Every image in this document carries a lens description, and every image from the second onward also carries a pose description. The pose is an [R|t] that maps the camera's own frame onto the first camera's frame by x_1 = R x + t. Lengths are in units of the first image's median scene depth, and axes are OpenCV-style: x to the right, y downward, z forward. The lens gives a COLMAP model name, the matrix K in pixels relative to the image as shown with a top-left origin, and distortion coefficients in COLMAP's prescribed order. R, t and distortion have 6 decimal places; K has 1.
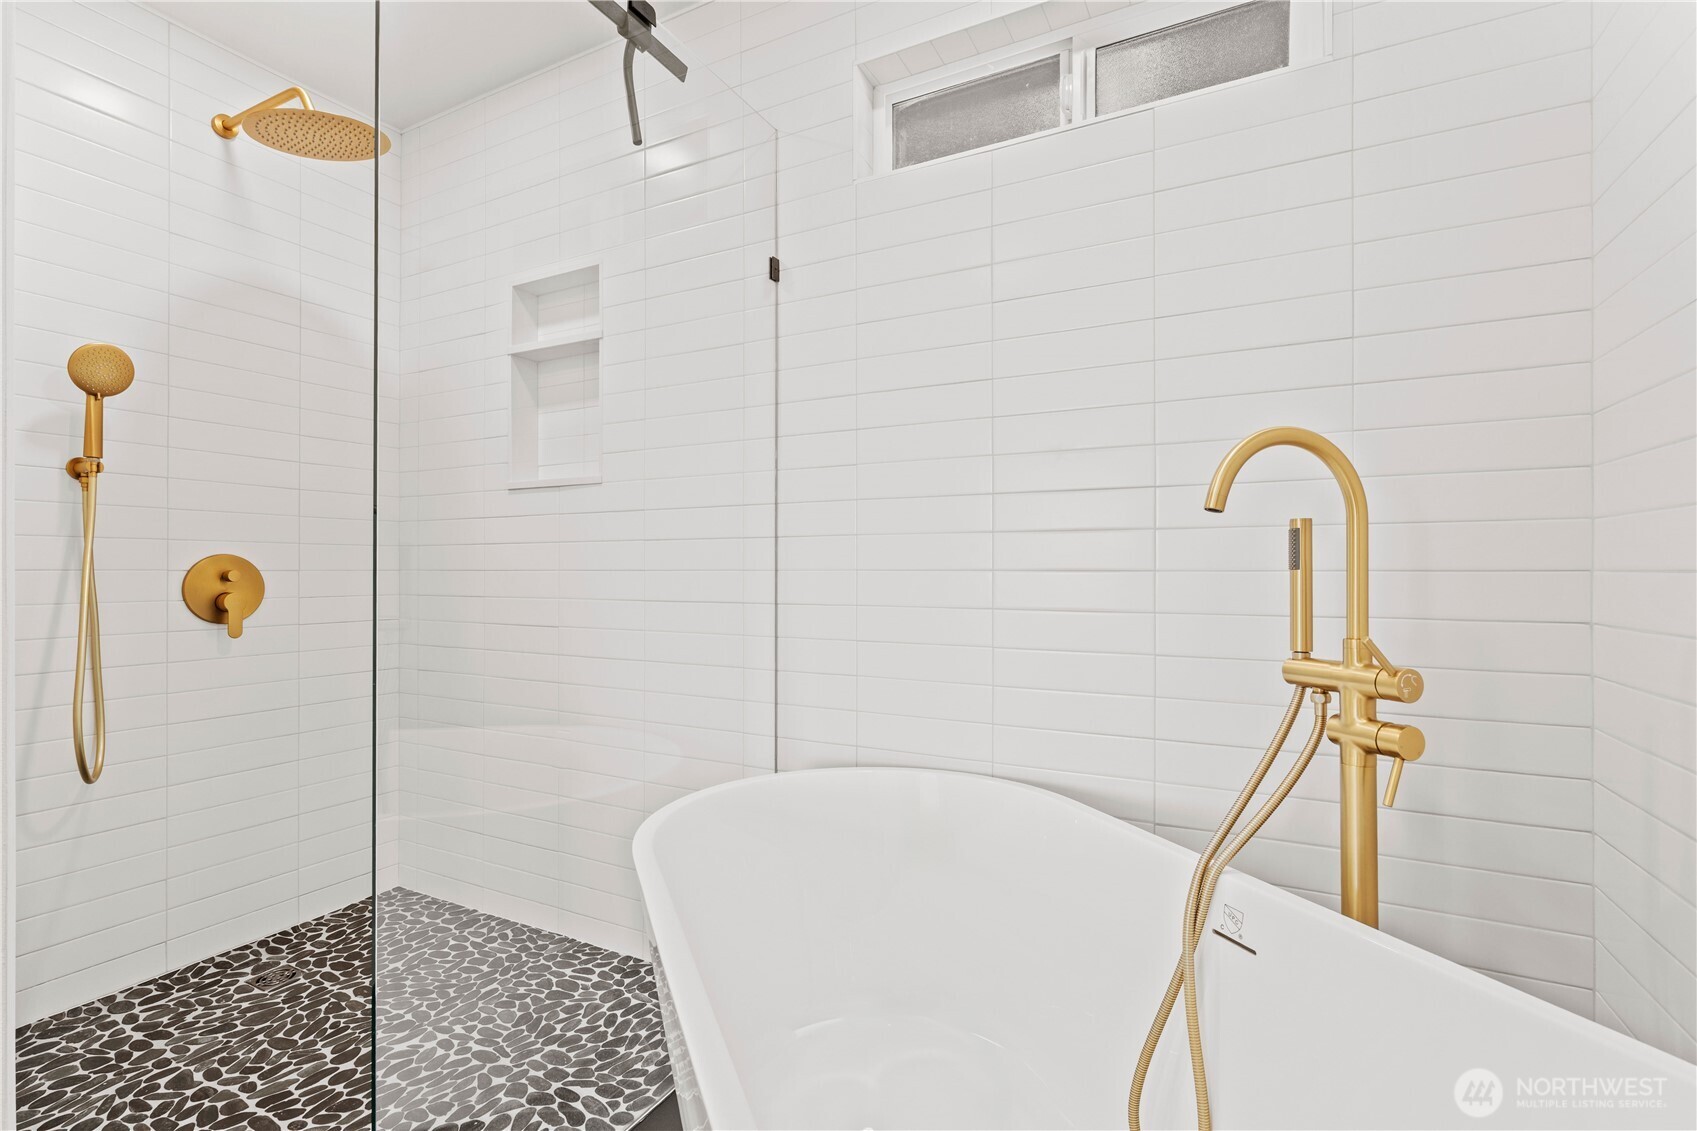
lens RADIAL K [[776.6, 0, 837.6], [0, 776.6, 565.3], [0, 0, 1]] dist [-0.001973, -0.000331]
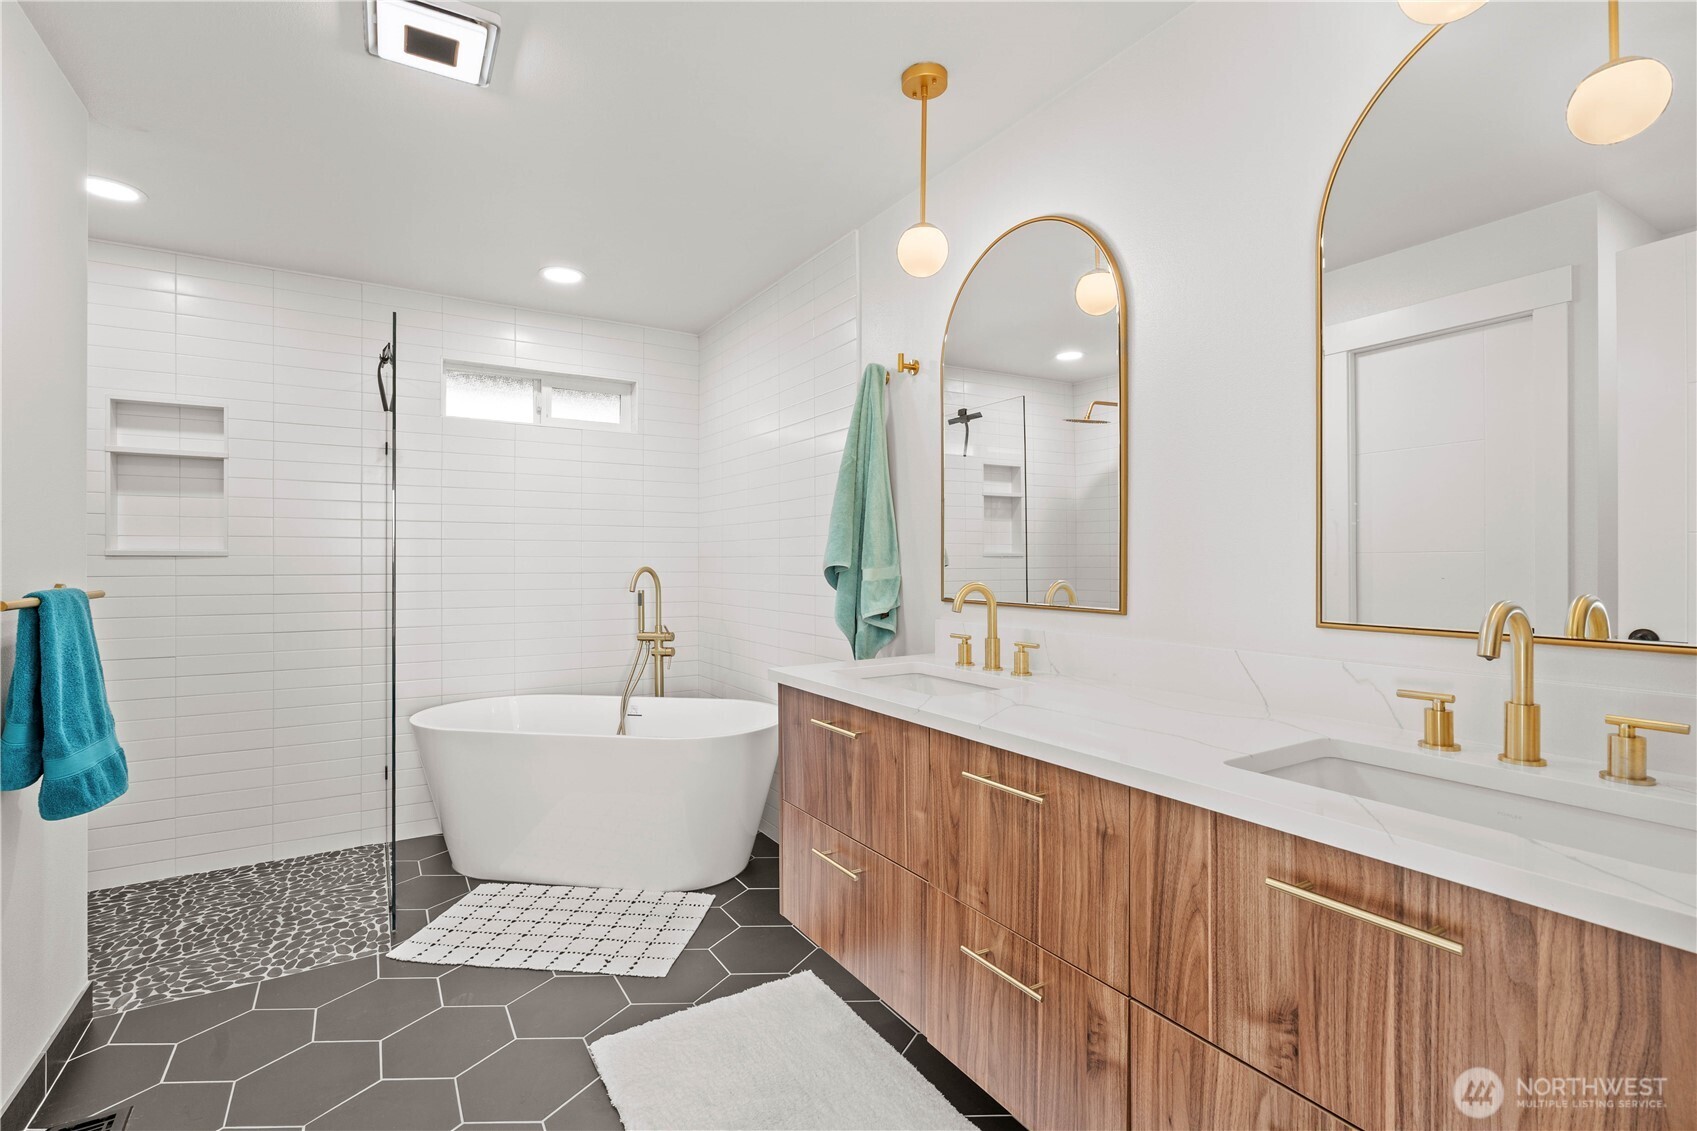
lens RADIAL K [[776.6, 0, 844.2], [0, 776.6, 561.4], [0, 0, 1]] dist [-0.001973, -0.000331]
pose [[0.492762, -0.000534, 0.870164, -1.377227], [-0.006907, 0.999966, 0.004525, -0.151108], [-0.870137, -0.008240, 0.492741, -1.025457]]
